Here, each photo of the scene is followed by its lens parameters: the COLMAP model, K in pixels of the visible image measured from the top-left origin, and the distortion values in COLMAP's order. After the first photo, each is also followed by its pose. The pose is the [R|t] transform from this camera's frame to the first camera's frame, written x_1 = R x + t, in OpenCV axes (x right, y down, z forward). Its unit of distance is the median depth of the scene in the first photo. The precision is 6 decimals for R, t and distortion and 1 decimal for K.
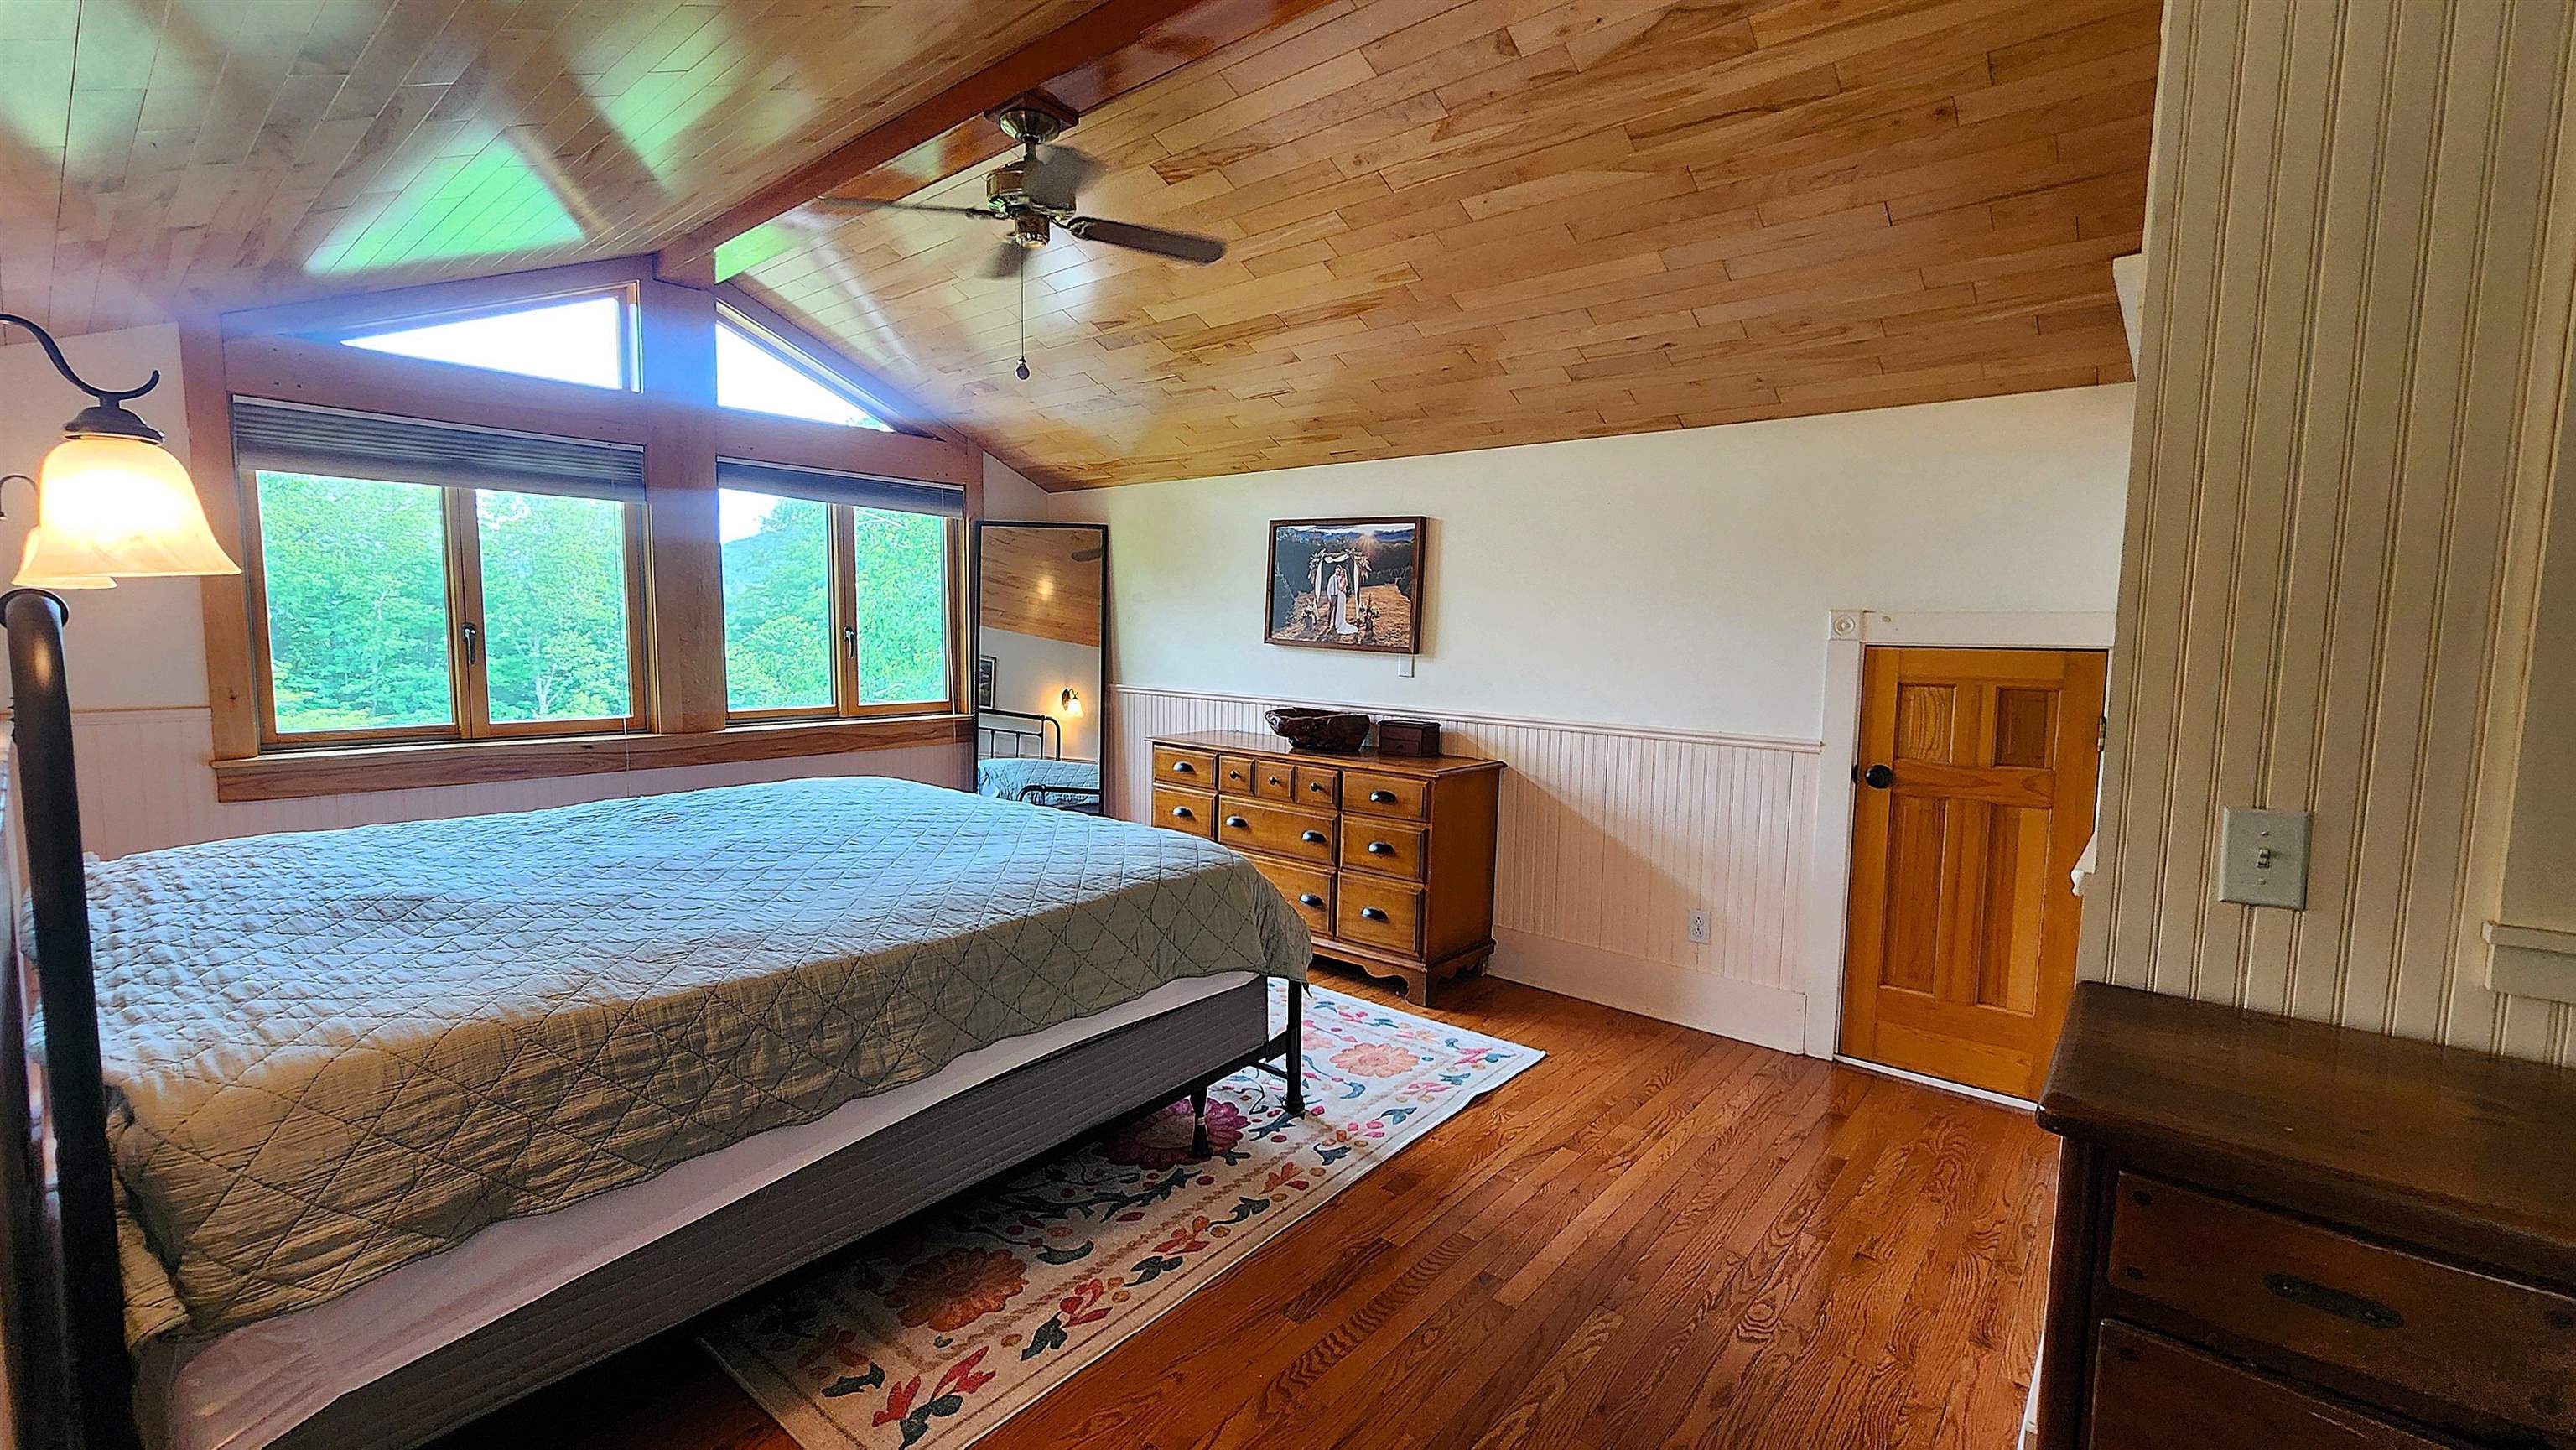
lens RADIAL K [[1055.1, 0, 1296.4], [0, 1055.1, 722.8], [0, 0, 1]] dist [0.002209, 0.000065]
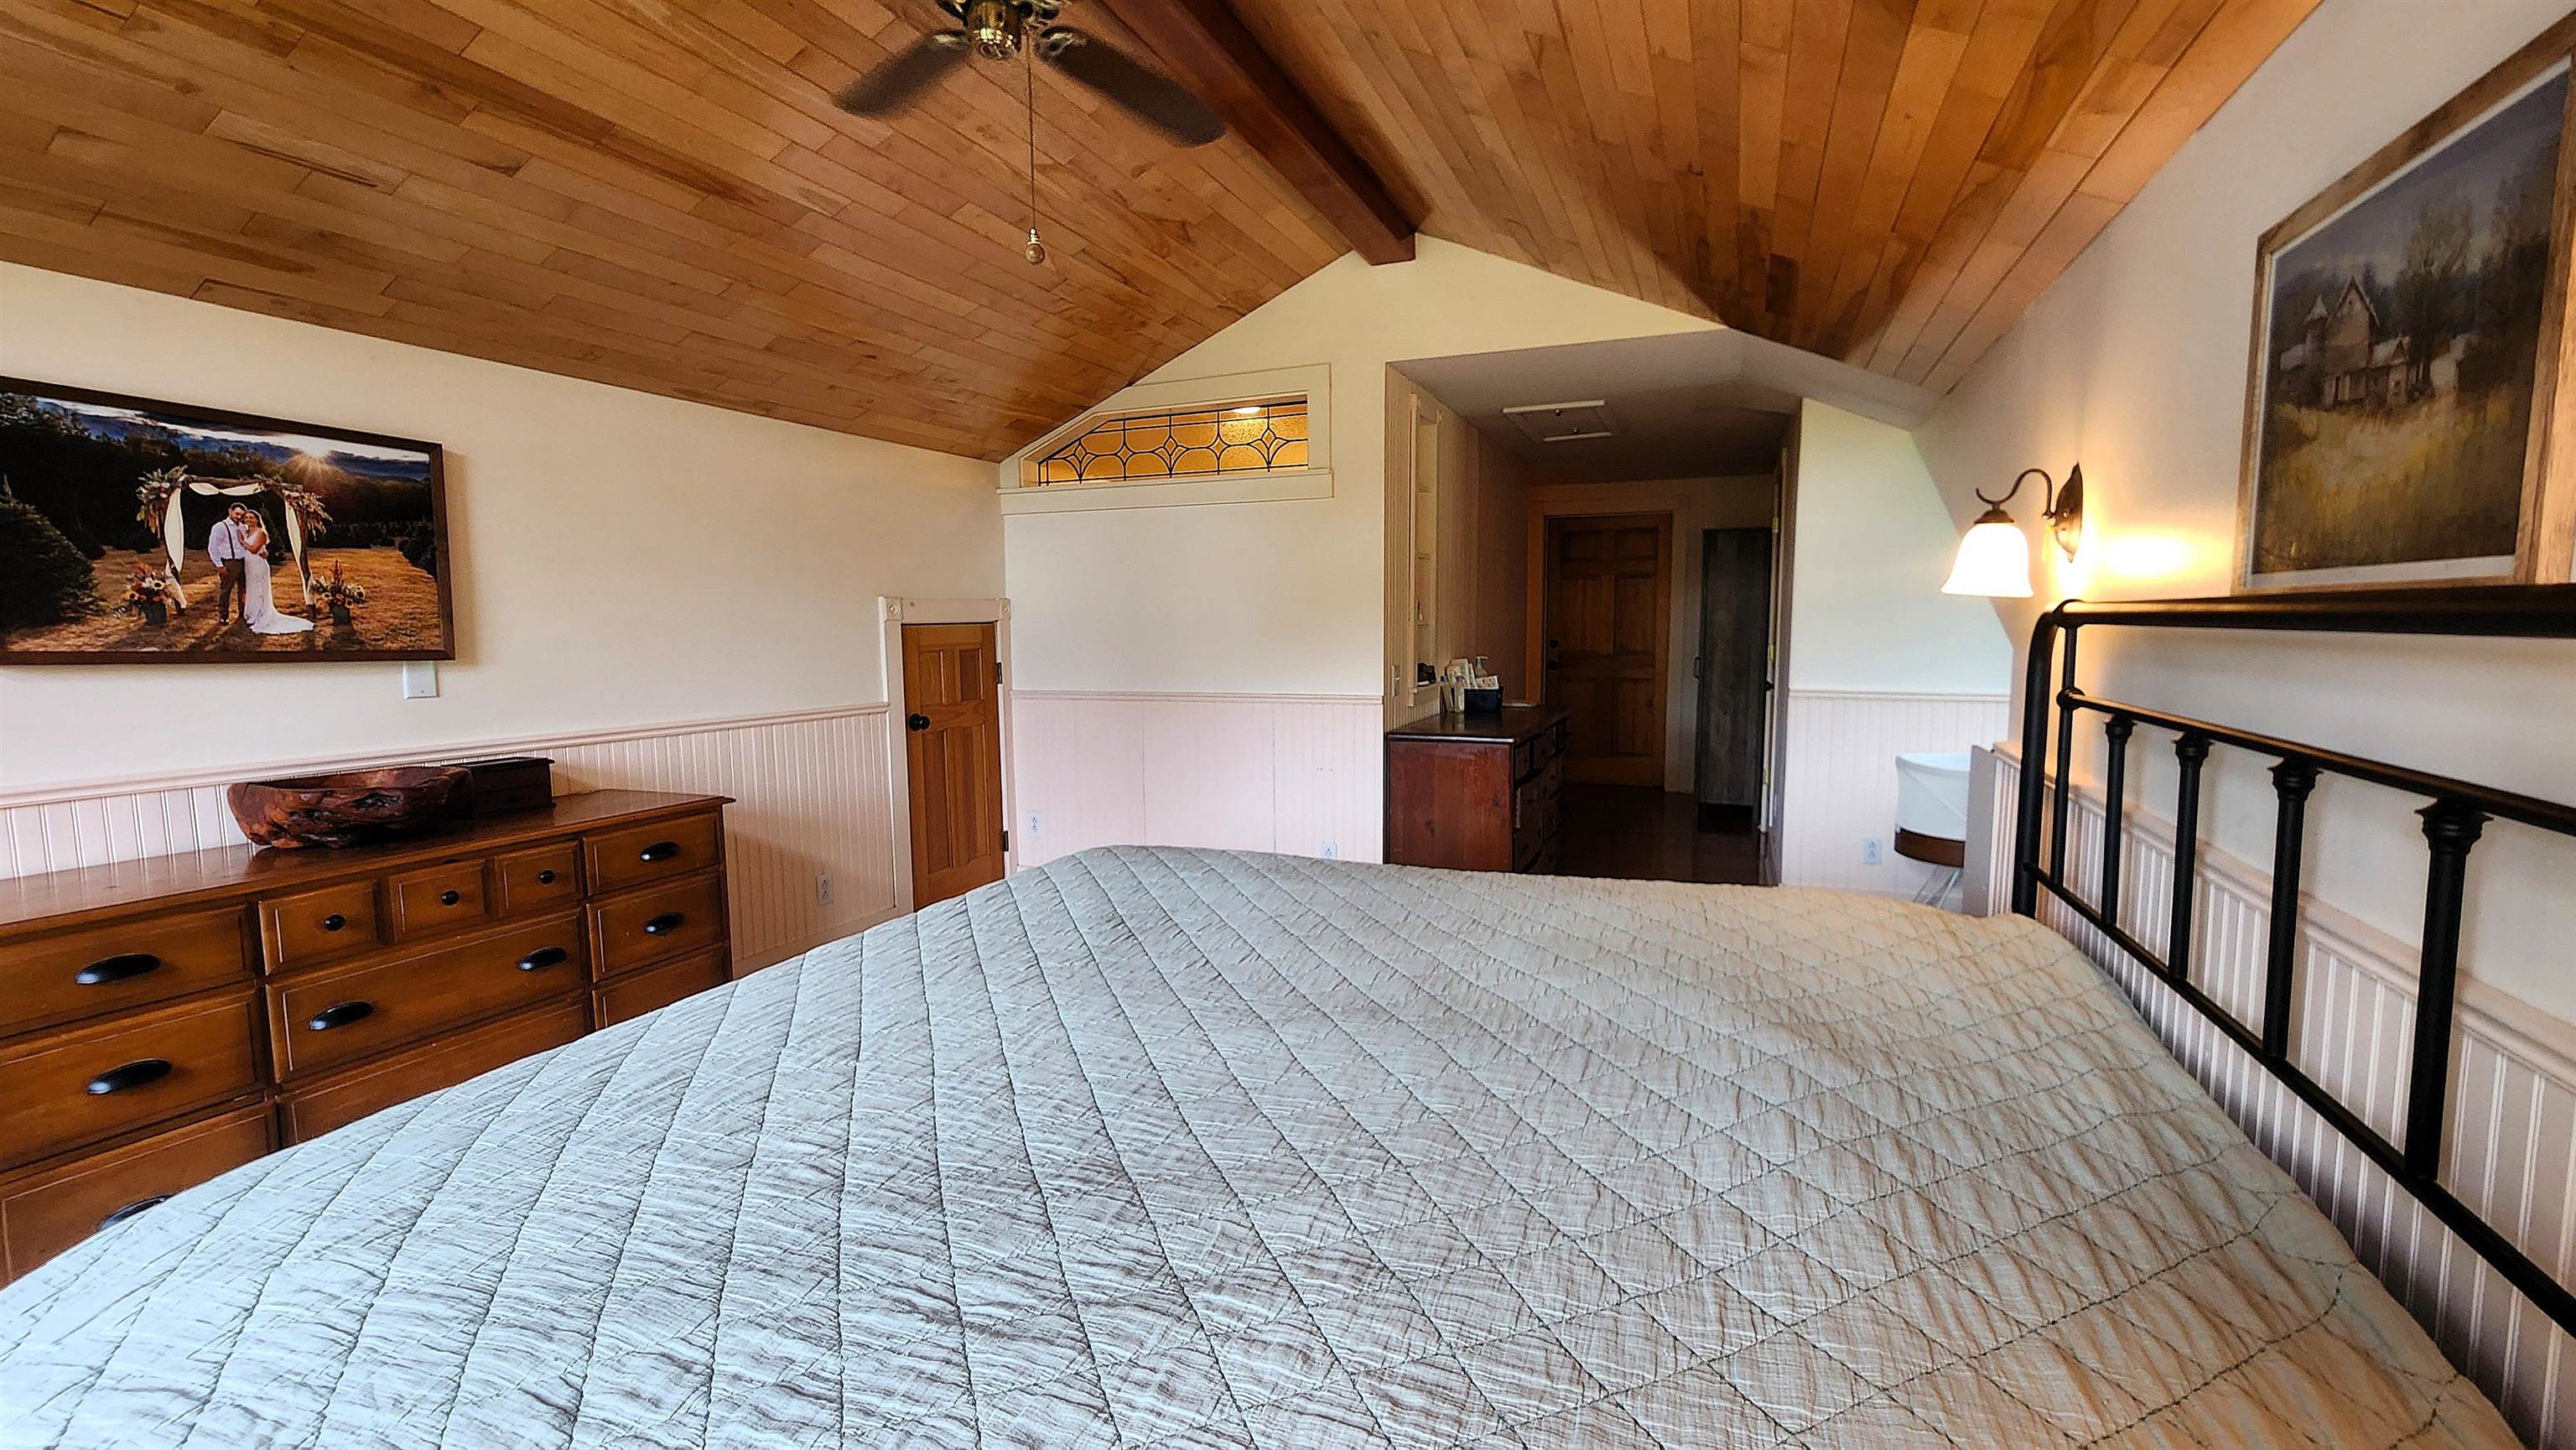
lens RADIAL K [[1055.1, 0, 1290.1], [0, 1055.1, 720.3], [0, 0, 1]] dist [0.002209, 0.000065]
pose [[-0.290949, -0.111328, 0.950239, -0.629832], [0.087335, 0.985970, 0.142255, -0.073455], [-0.952744, 0.124378, -0.277144, 0.676248]]
